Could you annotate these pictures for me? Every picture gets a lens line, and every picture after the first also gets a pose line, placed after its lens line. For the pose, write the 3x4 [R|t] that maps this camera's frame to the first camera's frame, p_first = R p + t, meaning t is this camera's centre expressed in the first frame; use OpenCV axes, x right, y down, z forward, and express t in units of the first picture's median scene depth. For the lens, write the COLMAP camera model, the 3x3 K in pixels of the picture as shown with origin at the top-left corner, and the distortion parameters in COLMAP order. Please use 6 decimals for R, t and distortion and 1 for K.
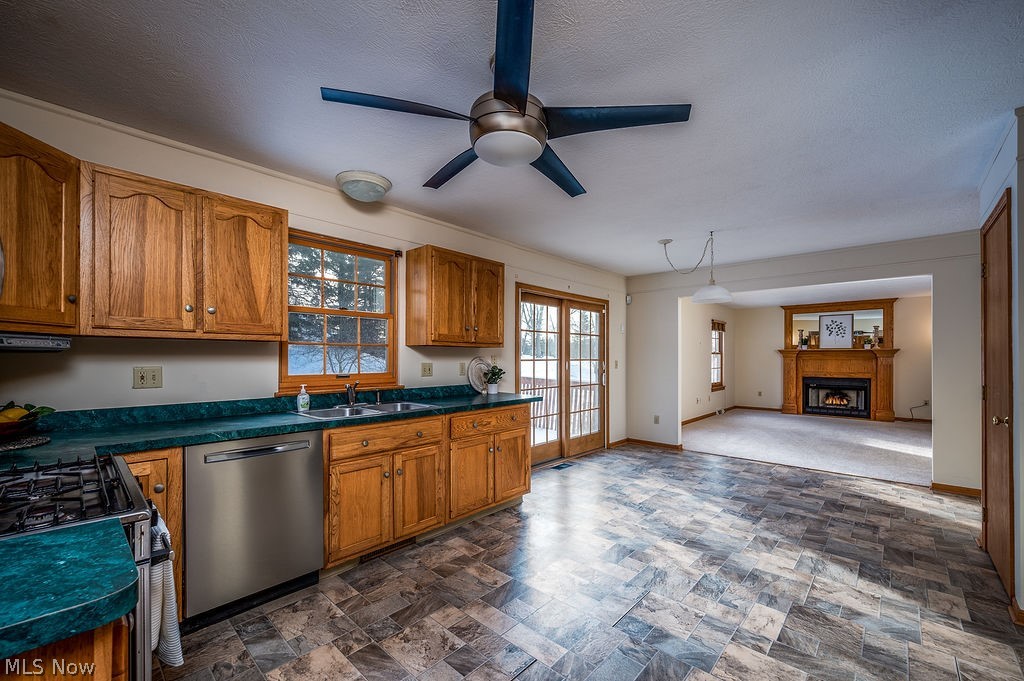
lens RADIAL K [[411.3, 0, 521.5], [0, 411.3, 359.9], [0, 0, 1]] dist [-0.004386, 0.001093]
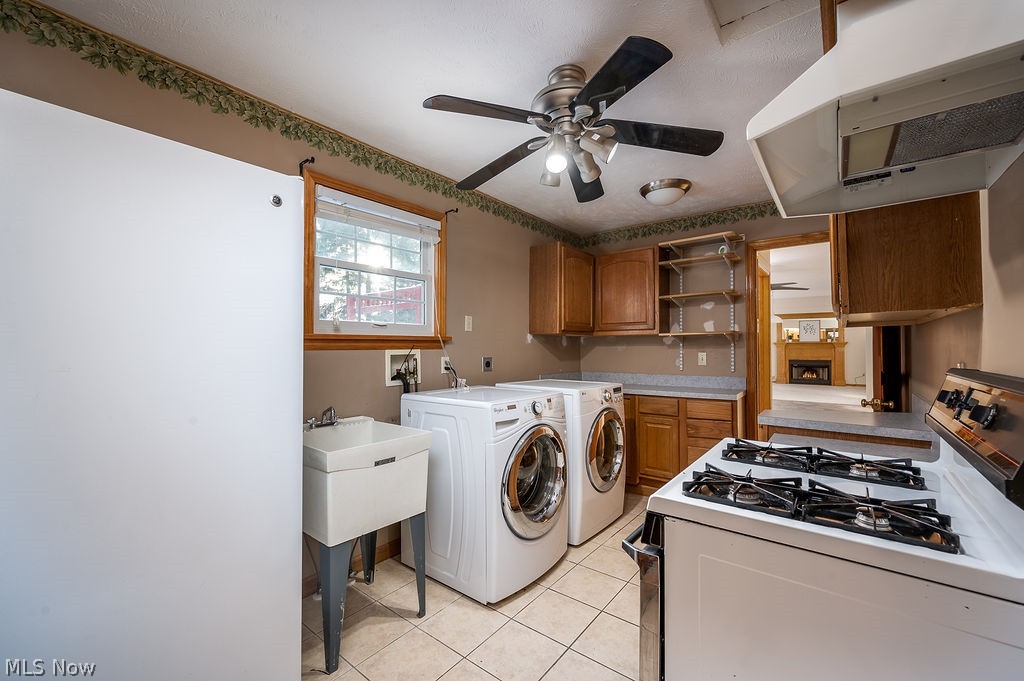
lens RADIAL K [[411.3, 0, 510.1], [0, 411.3, 344.7], [0, 0, 1]] dist [-0.004386, 0.001093]
pose [[0.998161, -0.006899, 0.060222, -0.797708], [0.007440, 0.999934, -0.008756, -0.017621], [-0.060158, 0.009188, 0.998147, -0.844401]]
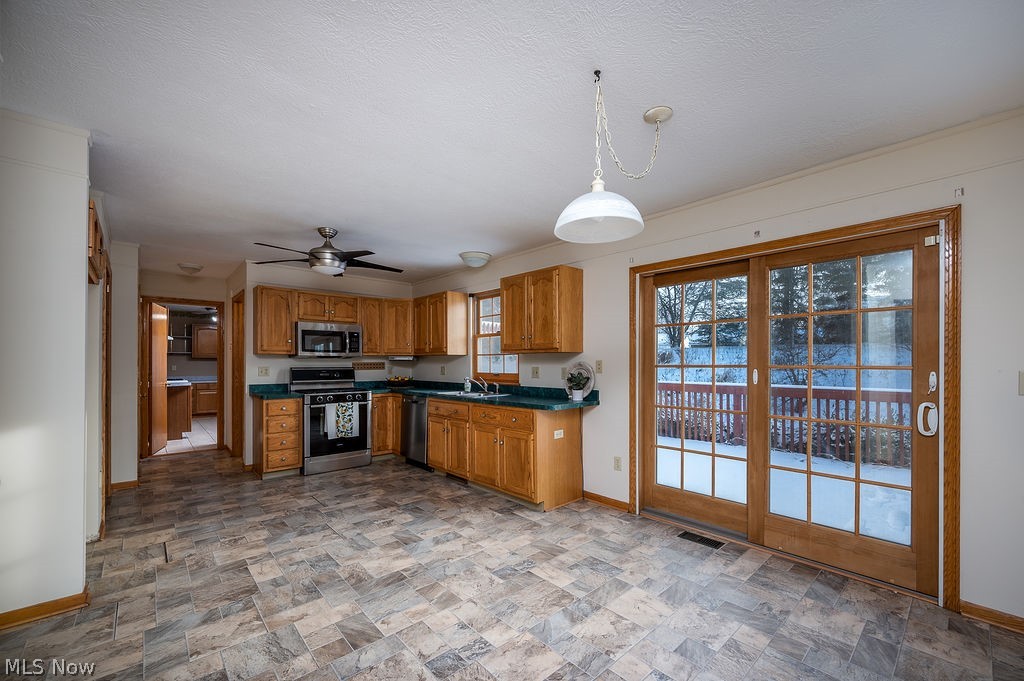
lens RADIAL K [[411.3, 0, 509.2], [0, 411.3, 362.1], [0, 0, 1]] dist [-0.004386, 0.001093]
pose [[-0.097807, -0.003300, -0.995200, 0.618330], [-0.007197, 0.999971, -0.002609, -0.001454], [0.995179, 0.006907, -0.097828, 0.649513]]
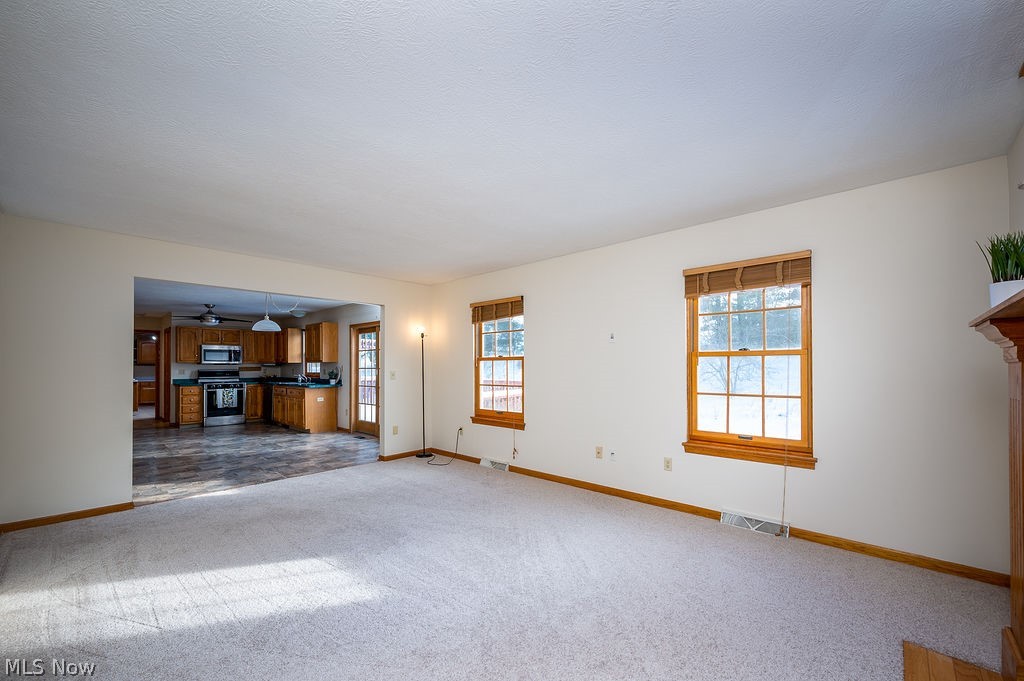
lens RADIAL K [[411.3, 0, 509.7], [0, 411.3, 361.6], [0, 0, 1]] dist [-0.004386, 0.001093]
pose [[-0.010285, -0.013834, -0.999851, 1.367566], [-0.004708, 0.999894, -0.013786, -0.003863], [0.999936, 0.004565, -0.010349, 1.322730]]
